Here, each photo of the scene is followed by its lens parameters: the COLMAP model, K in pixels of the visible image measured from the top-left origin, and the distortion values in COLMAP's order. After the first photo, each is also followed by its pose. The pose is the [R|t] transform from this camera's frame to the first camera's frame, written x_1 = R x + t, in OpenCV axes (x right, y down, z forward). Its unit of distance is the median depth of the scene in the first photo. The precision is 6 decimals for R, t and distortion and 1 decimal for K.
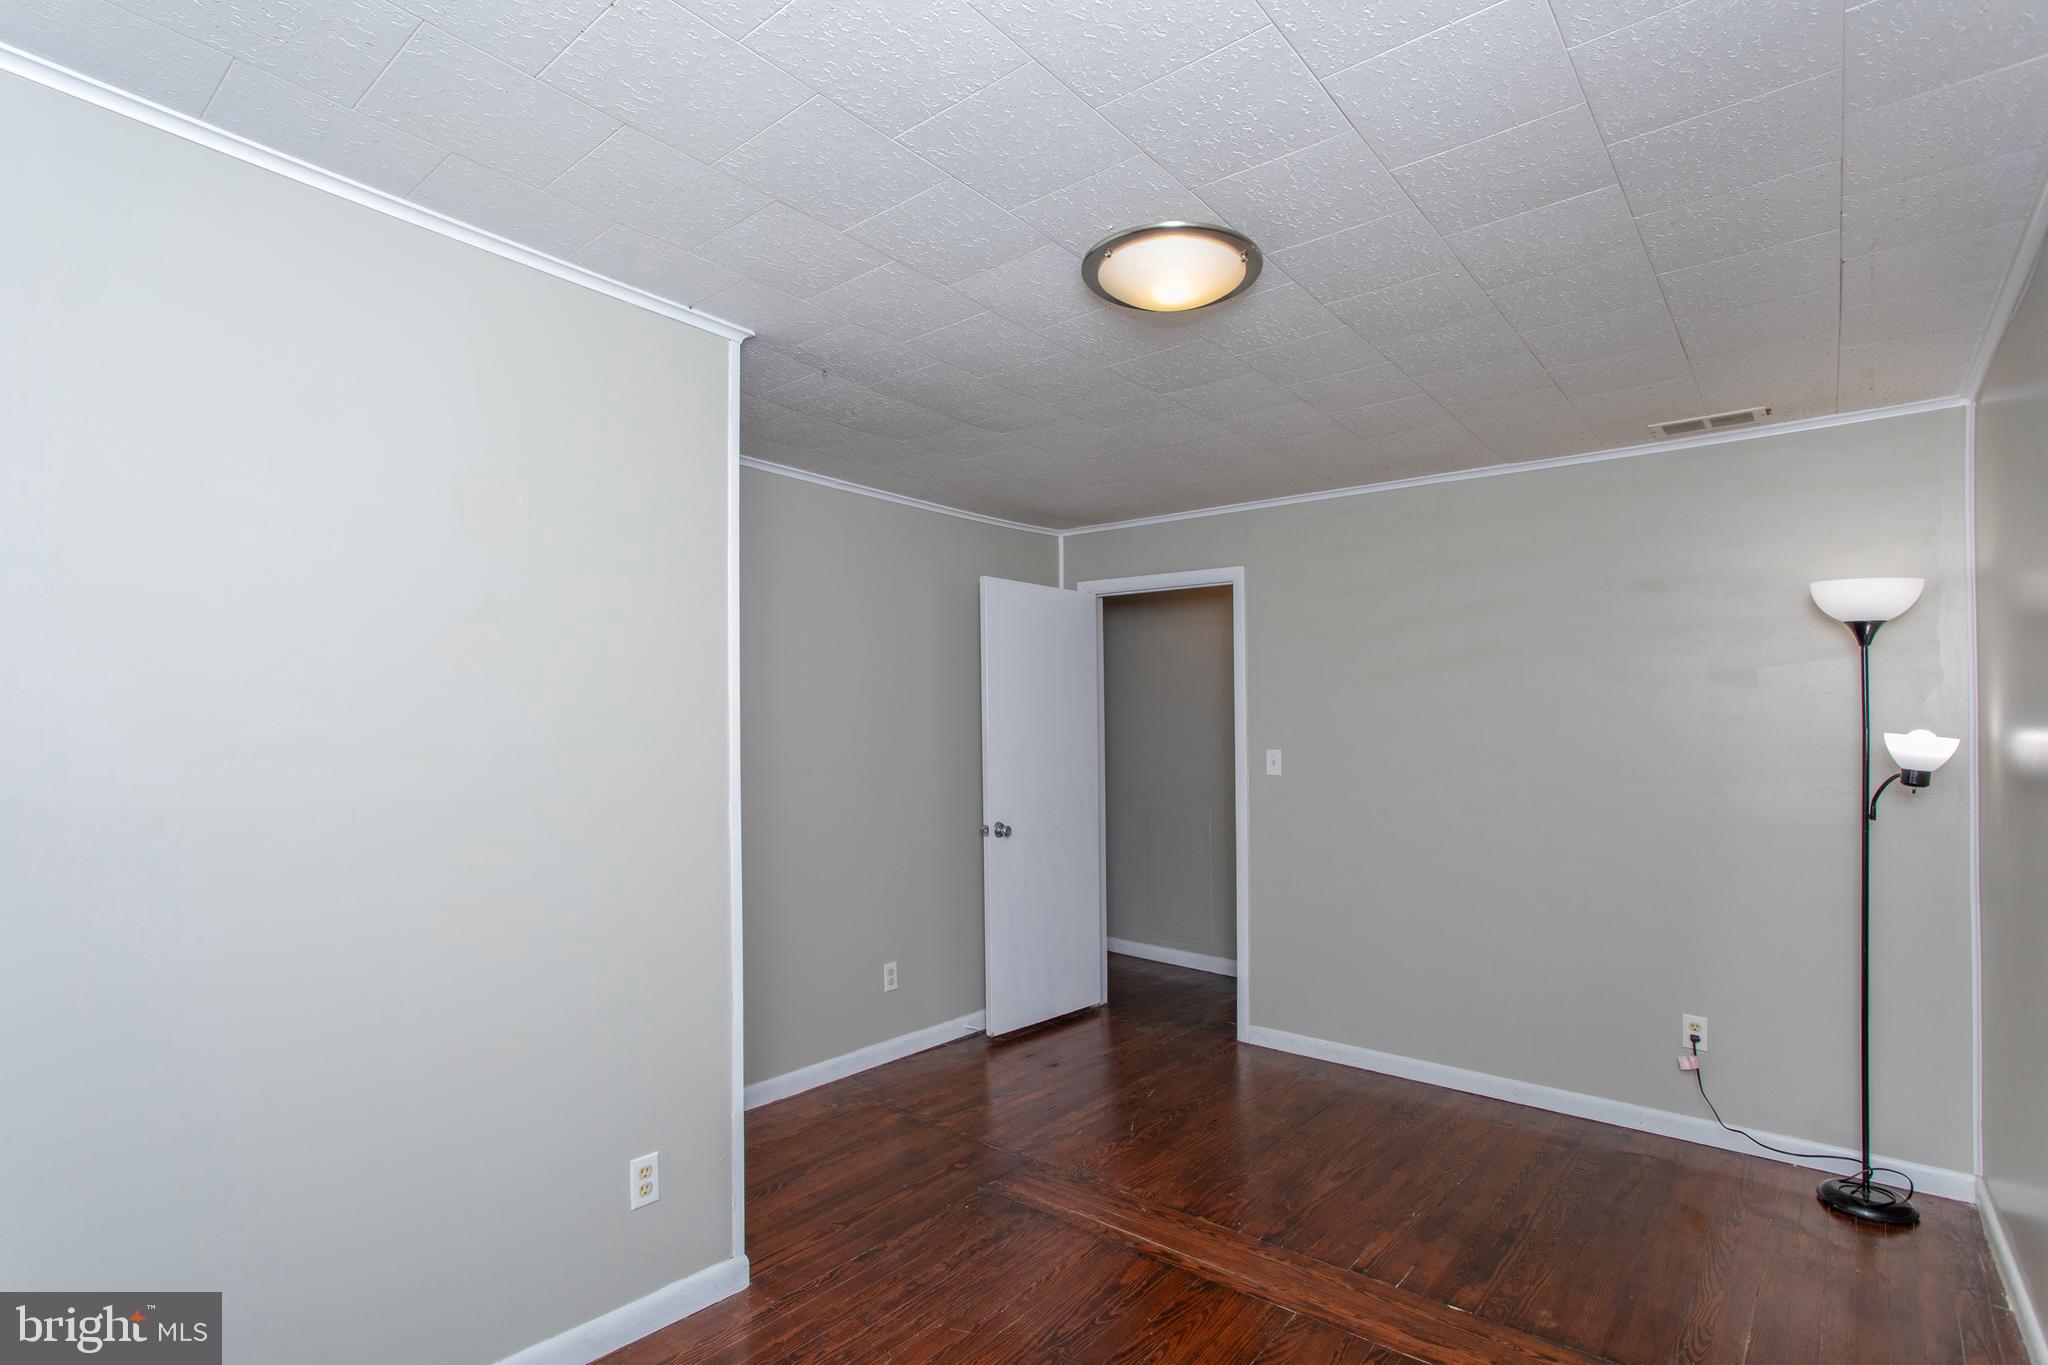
lens RADIAL K [[967.6, 0, 1029.5], [0, 967.6, 744.9], [0, 0, 1]] dist [-0.012576, 0.000056]
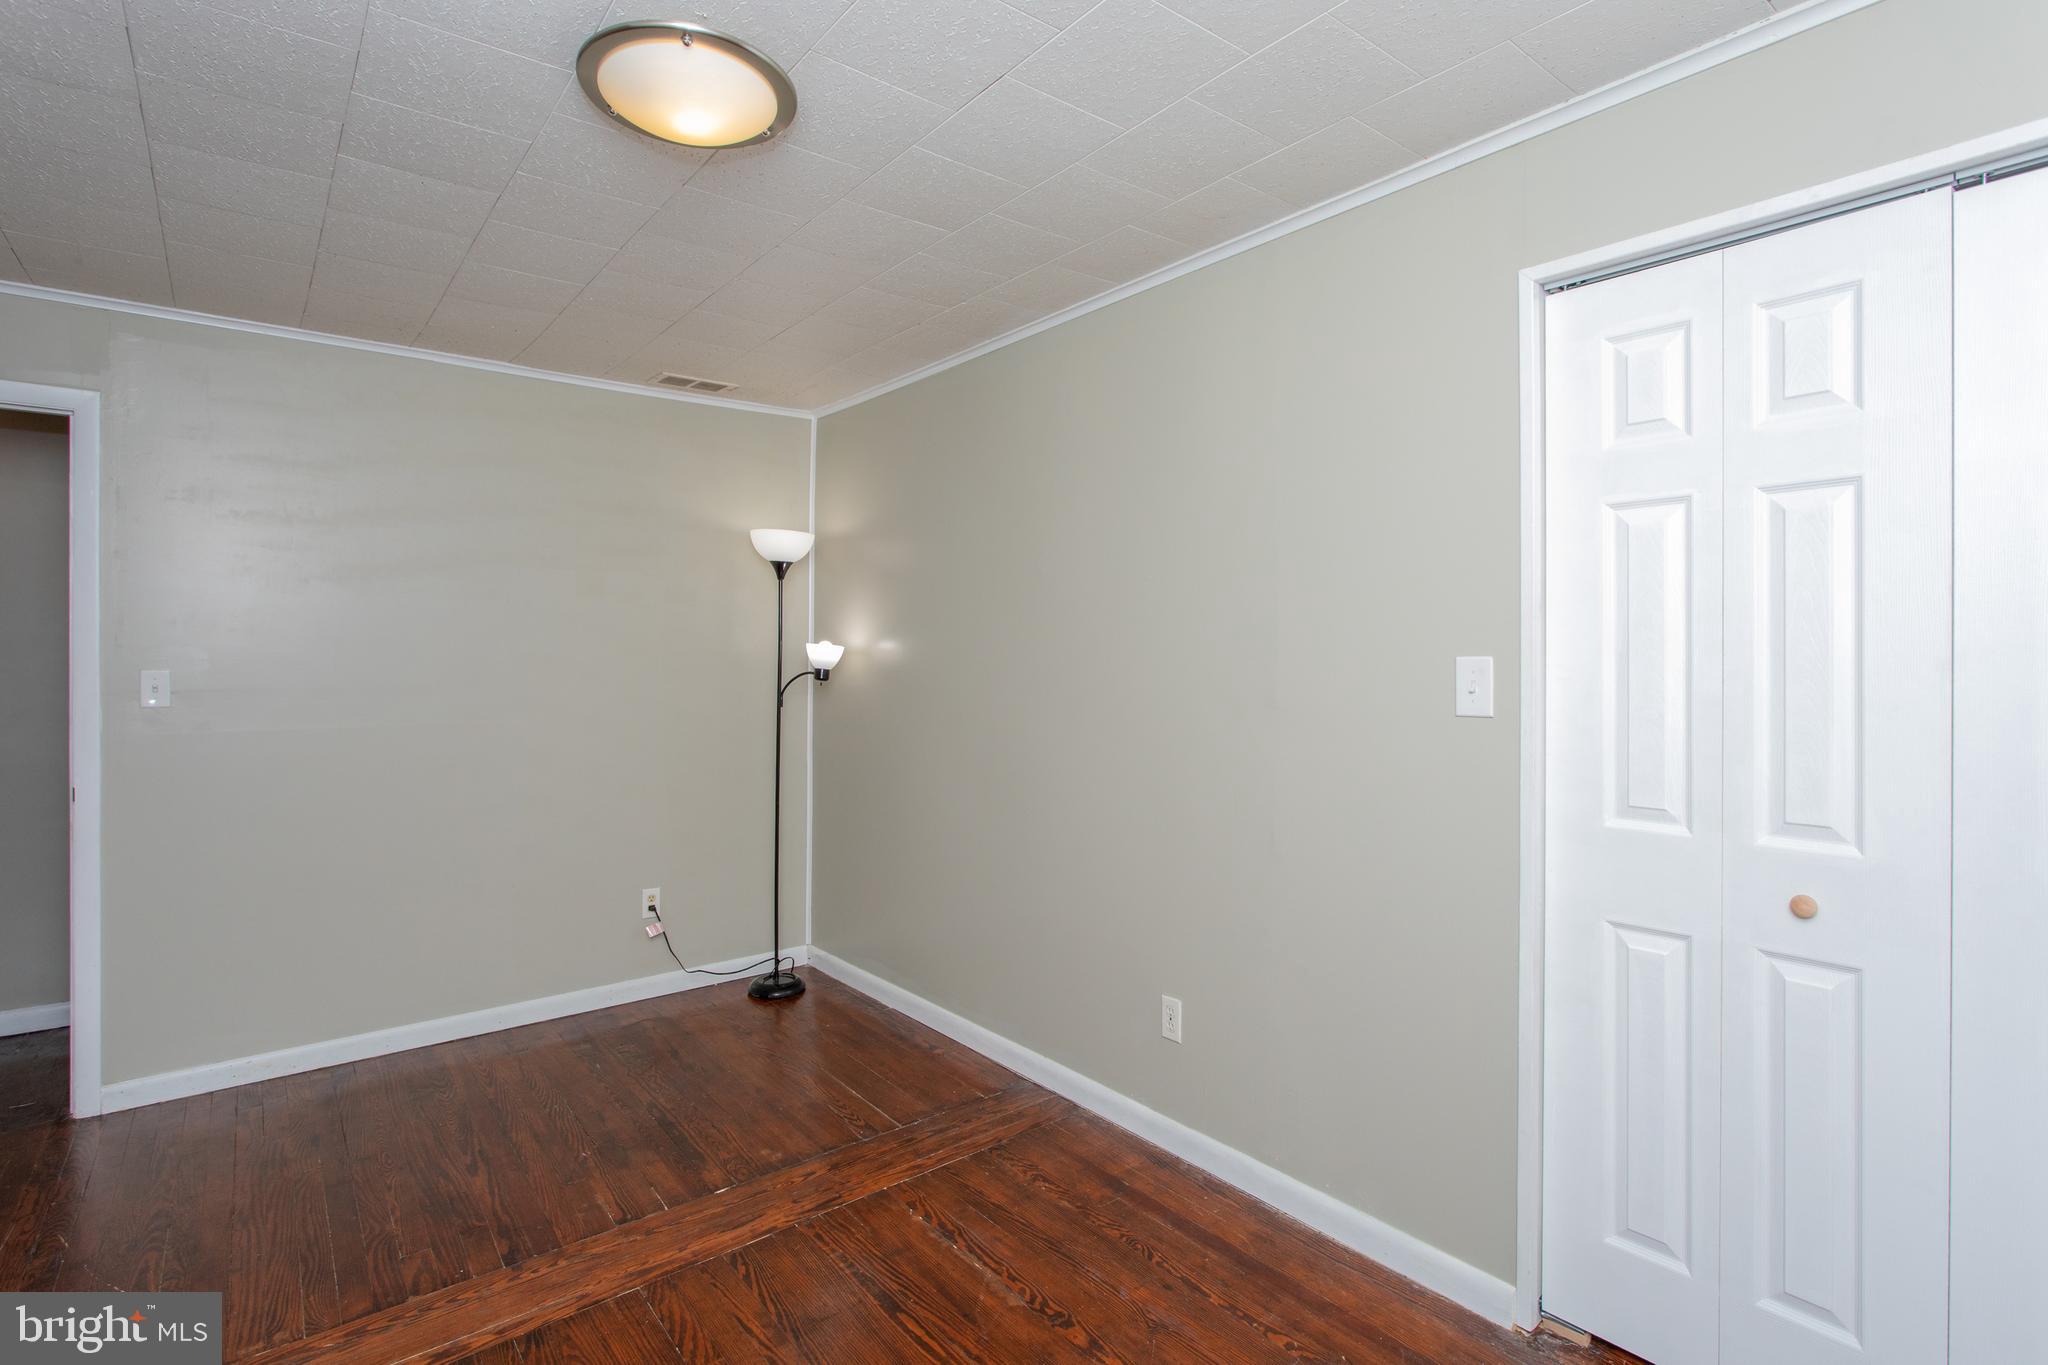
lens RADIAL K [[994.3, 0, 1007.8], [0, 994.3, 666.2], [0, 0, 1]] dist [-0.028275, 0.010510]
pose [[0.216219, -0.021475, 0.976109, -0.440332], [0.014401, 0.999719, 0.018805, -0.002330], [-0.976239, 0.009991, 0.216468, 0.380281]]
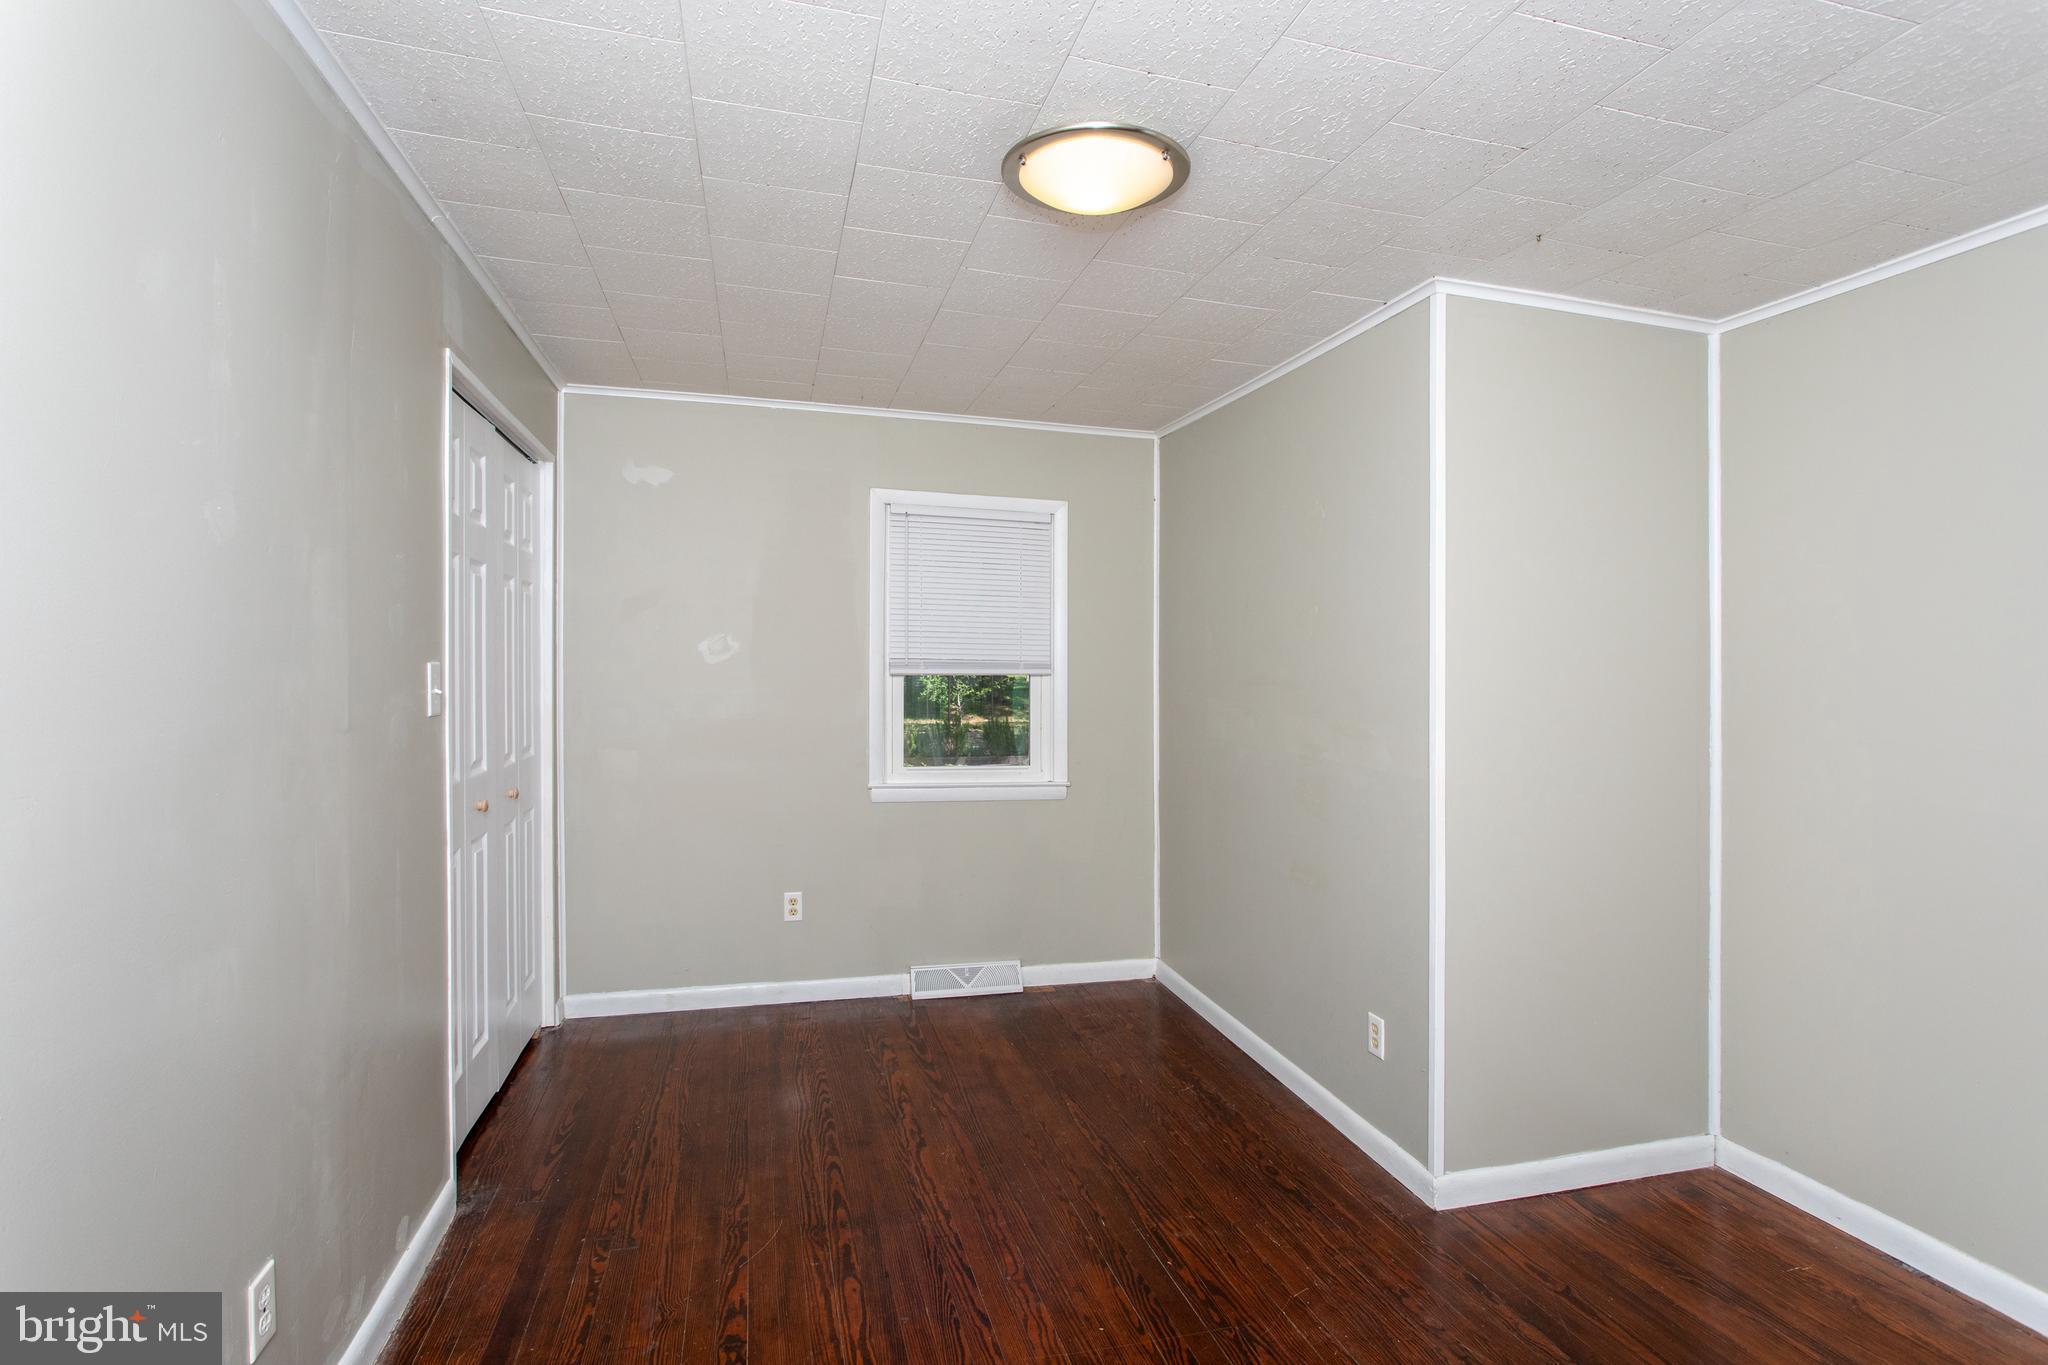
lens RADIAL K [[969.3, 0, 1015.1], [0, 969.3, 659.3], [0, 0, 1]] dist [-0.009873, 0.000518]
pose [[-0.587730, -0.039893, -0.808073, 0.721897], [-0.040732, 0.998976, -0.019693, 0.006615], [0.808031, 0.021340, -0.588753, 1.063211]]
